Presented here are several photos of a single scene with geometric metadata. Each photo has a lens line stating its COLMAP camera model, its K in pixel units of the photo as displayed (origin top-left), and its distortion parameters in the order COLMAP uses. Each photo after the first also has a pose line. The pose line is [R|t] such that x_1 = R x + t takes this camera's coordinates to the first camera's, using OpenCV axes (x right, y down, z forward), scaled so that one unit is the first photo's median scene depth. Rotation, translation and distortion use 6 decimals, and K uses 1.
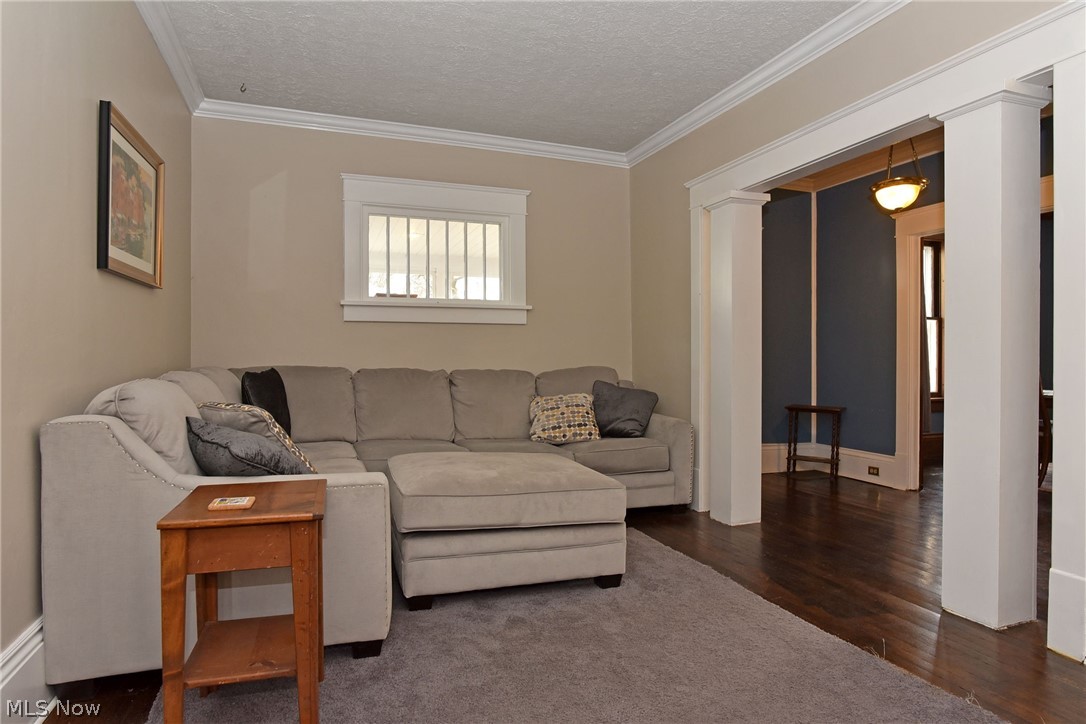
lens RADIAL K [[626.2, 0, 541.1], [0, 626.2, 365.1], [0, 0, 1]] dist [-0.039139, 0.015218]
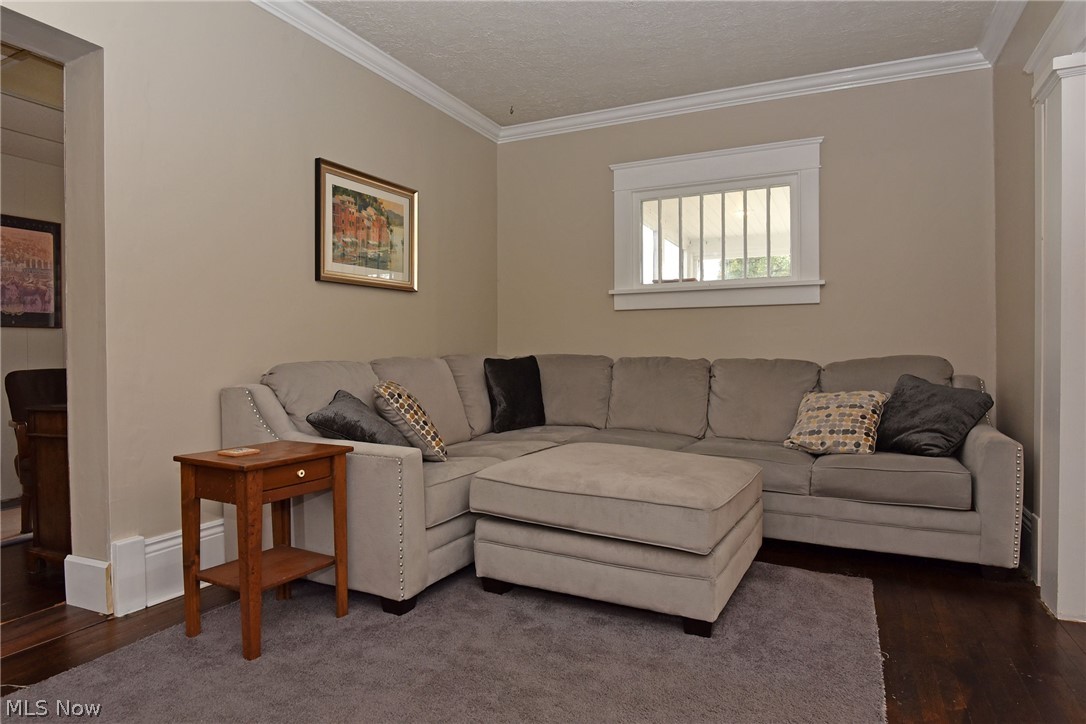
lens RADIAL K [[626.2, 0, 541.1], [0, 626.2, 365.1], [0, 0, 1]] dist [-0.039139, 0.015218]
pose [[0.695530, 0.010117, -0.718426, 0.343237], [-0.003915, 0.999939, 0.010291, 0.008631], [0.718487, -0.004345, 0.695527, 0.210477]]
